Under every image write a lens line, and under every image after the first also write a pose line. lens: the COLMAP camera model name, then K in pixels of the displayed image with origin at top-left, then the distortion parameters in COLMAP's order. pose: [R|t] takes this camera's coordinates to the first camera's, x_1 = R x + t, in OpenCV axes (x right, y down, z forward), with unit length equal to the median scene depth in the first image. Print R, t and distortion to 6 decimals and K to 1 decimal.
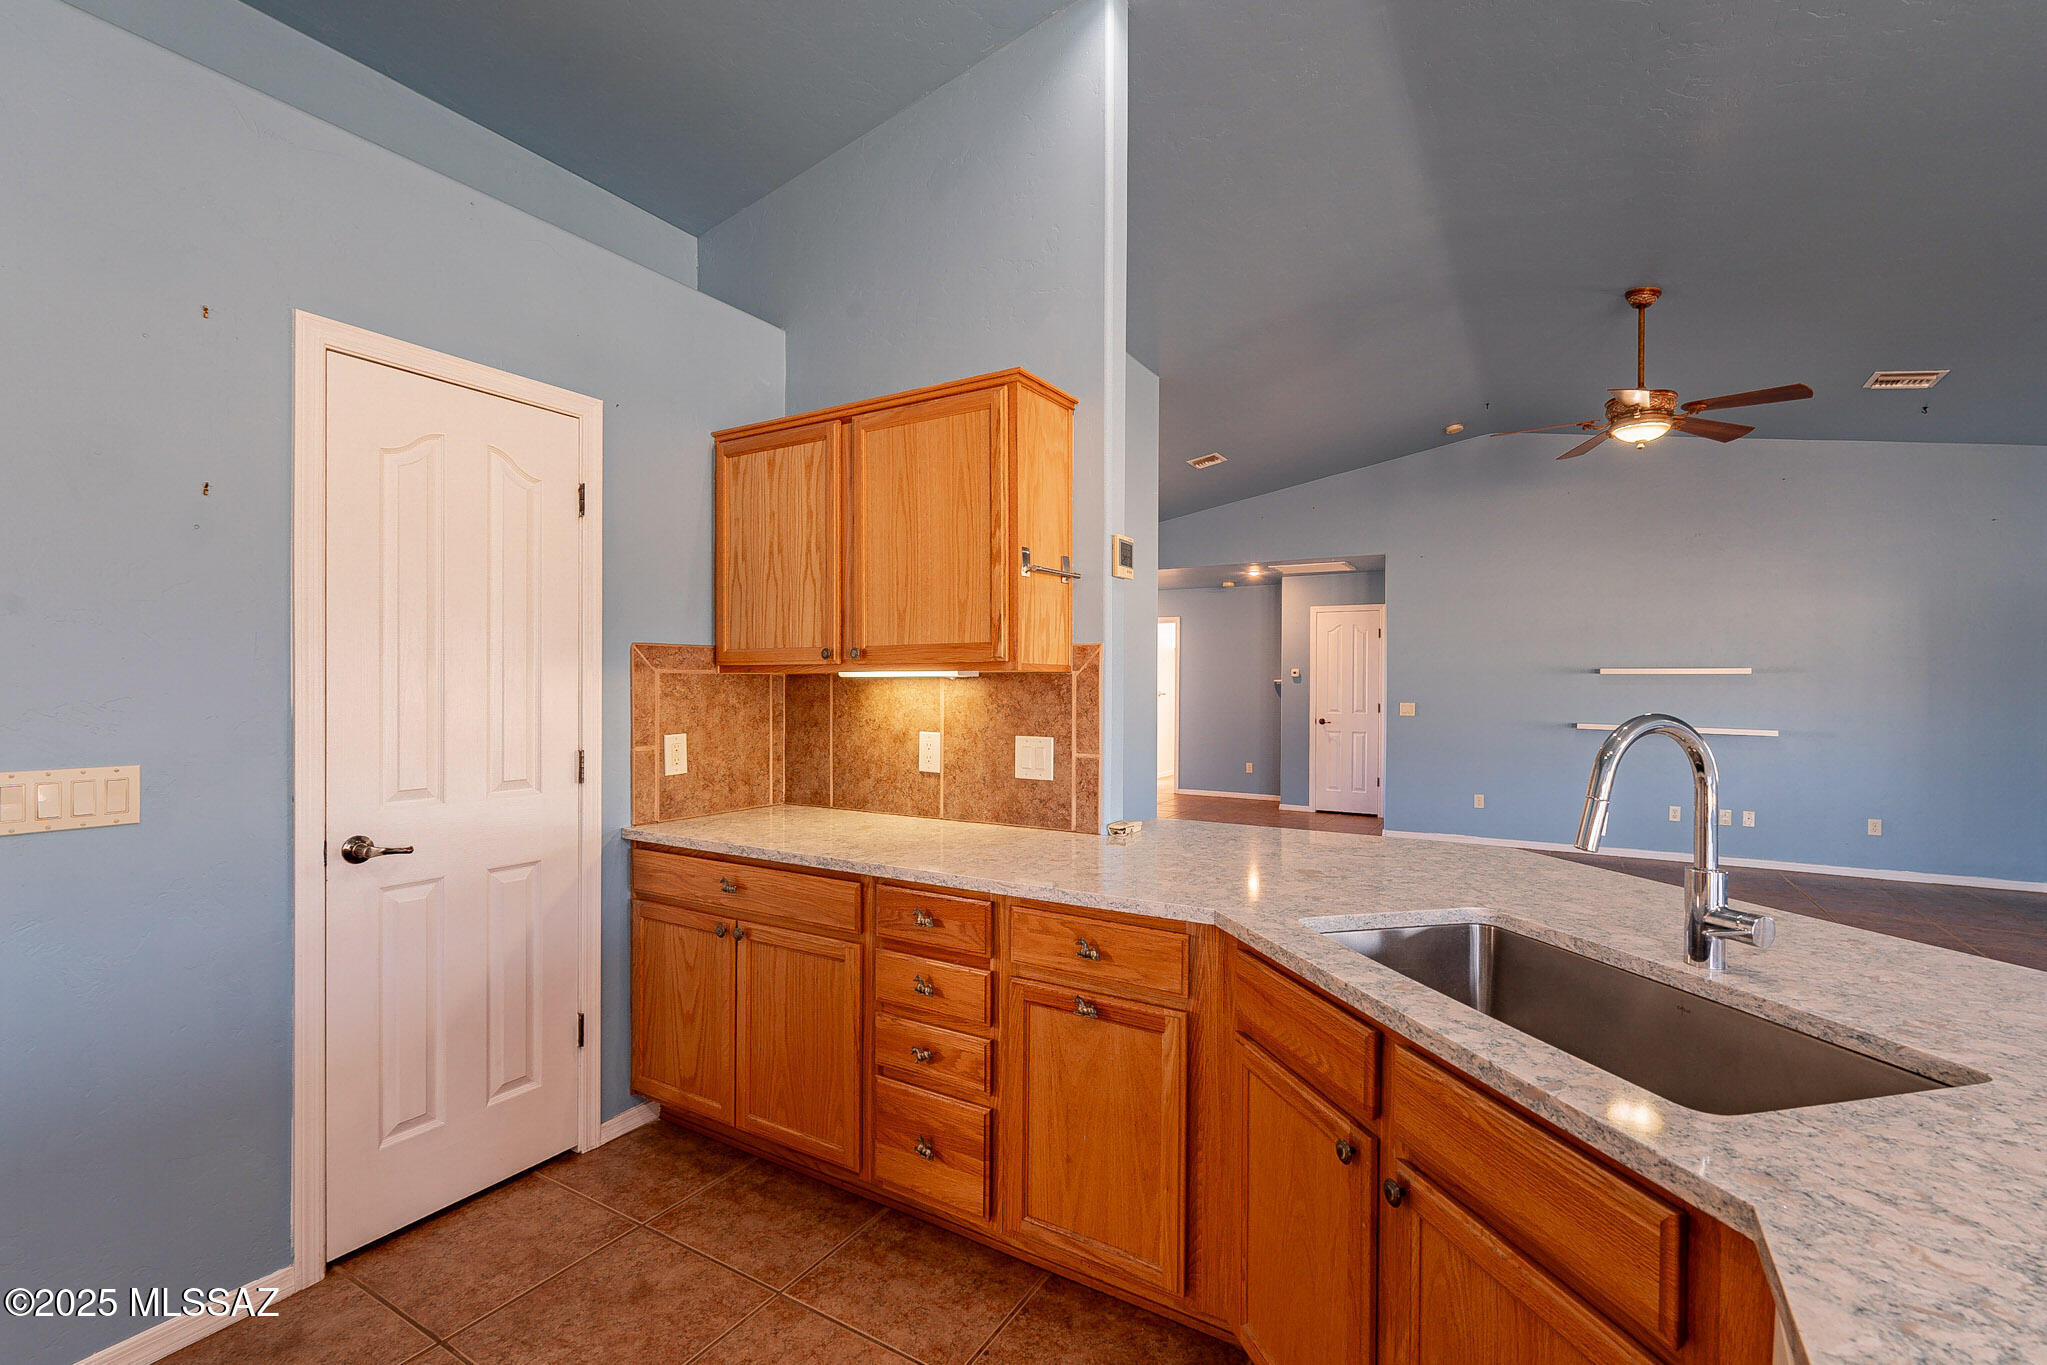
lens RADIAL K [[905.9, 0, 1014.8], [0, 905.9, 686.7], [0, 0, 1]] dist [-0.001625, 0.000141]
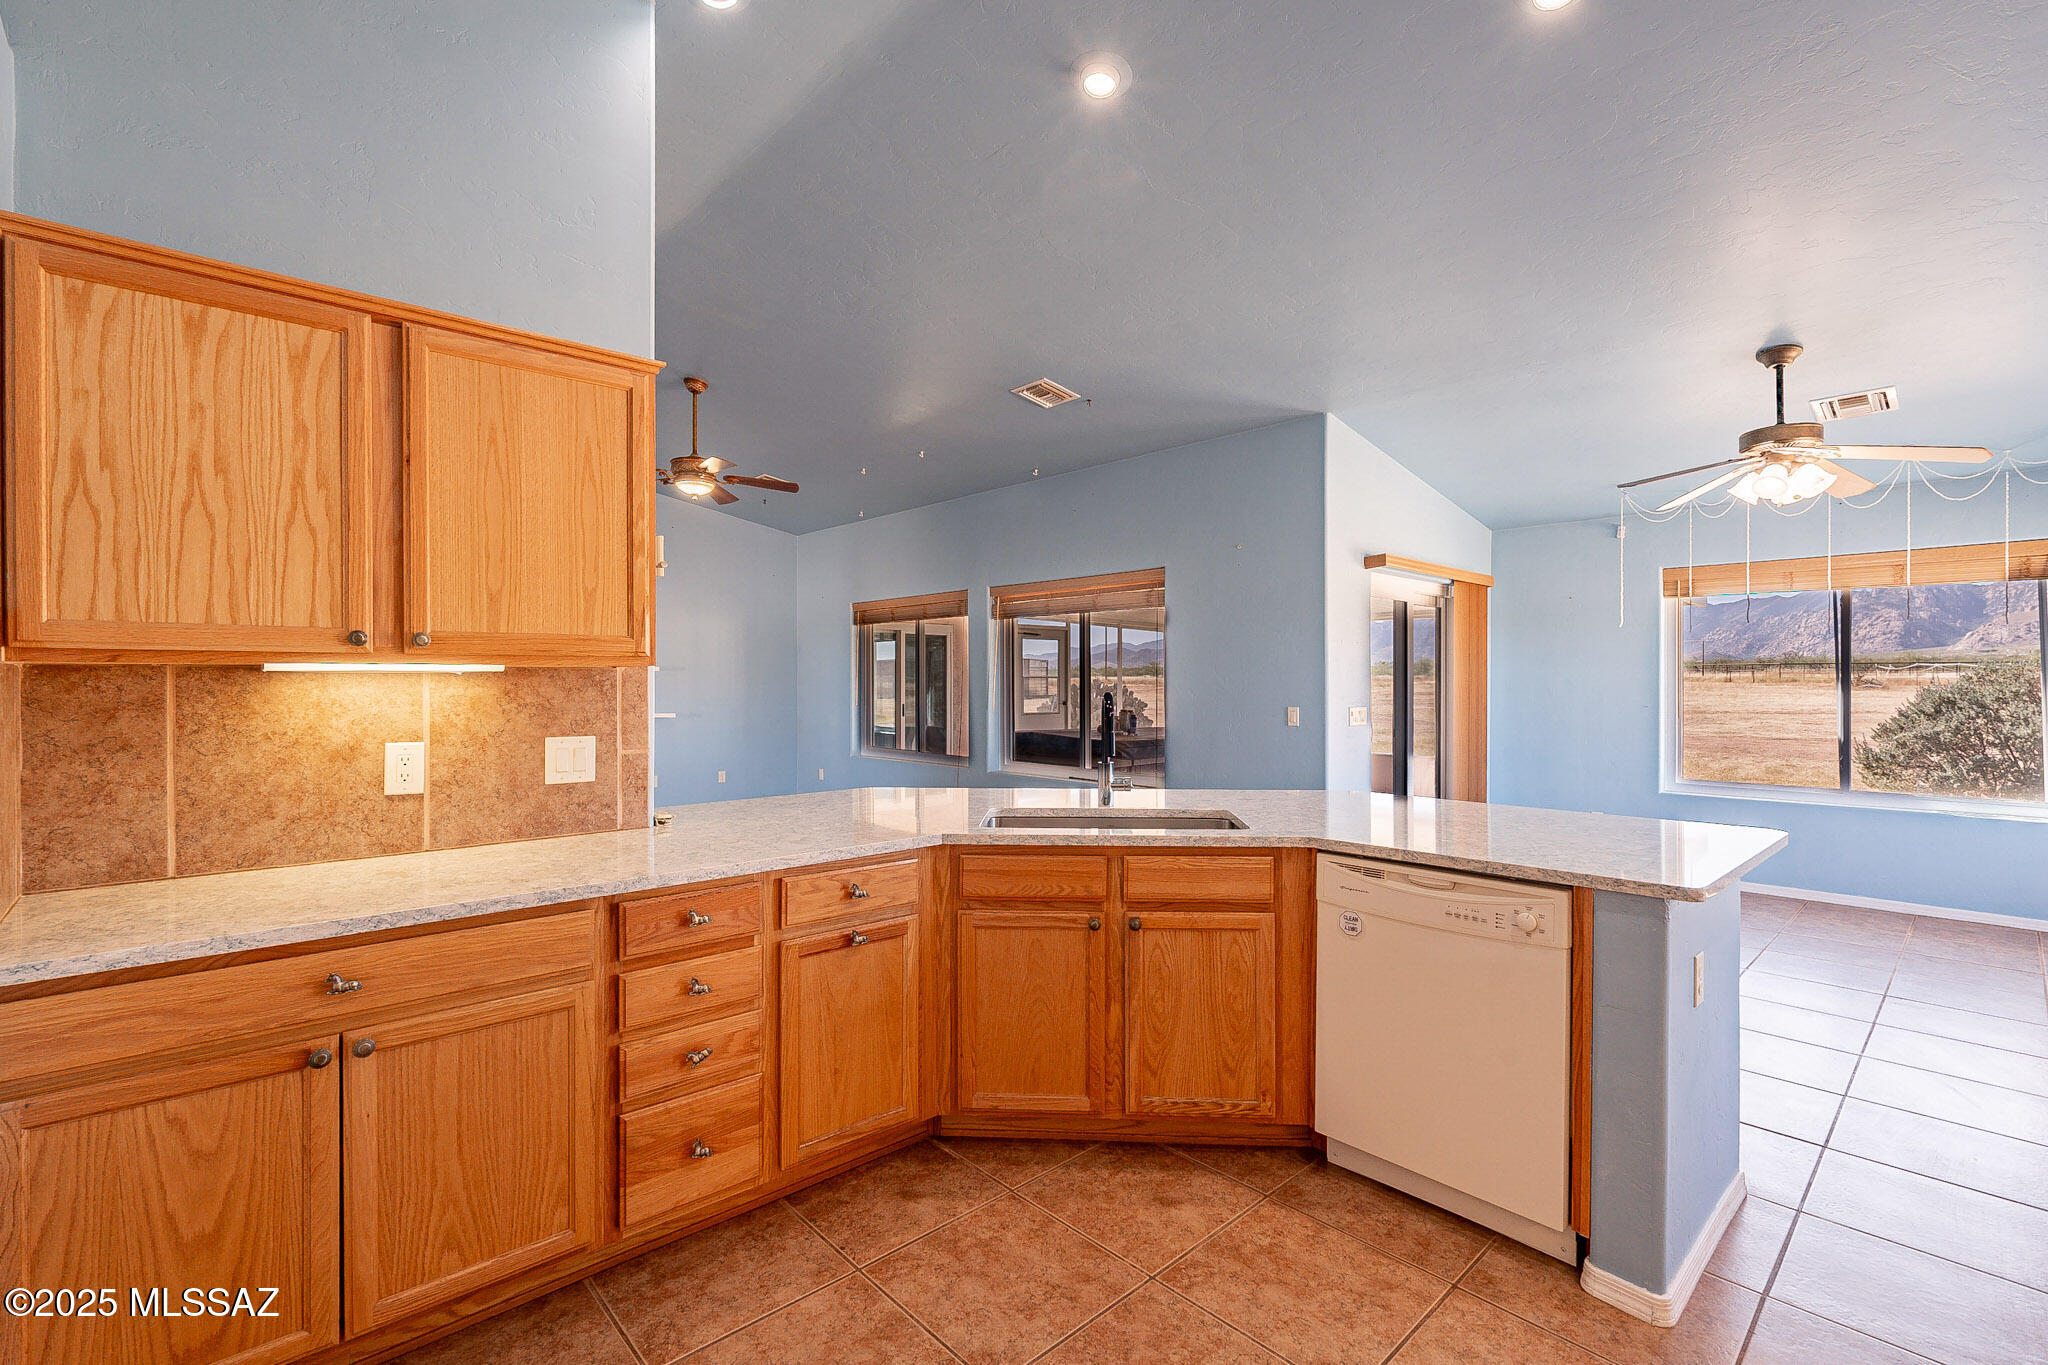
lens RADIAL K [[905.6, 0, 1018.7], [0, 905.6, 677.1], [0, 0, 1]] dist [-0.002426, 0.000070]
pose [[0.283813, -0.000266, 0.958880, -0.718541], [0.004894, 0.999987, -0.001171, -0.002421], [-0.958867, 0.005025, 0.283810, 0.291192]]
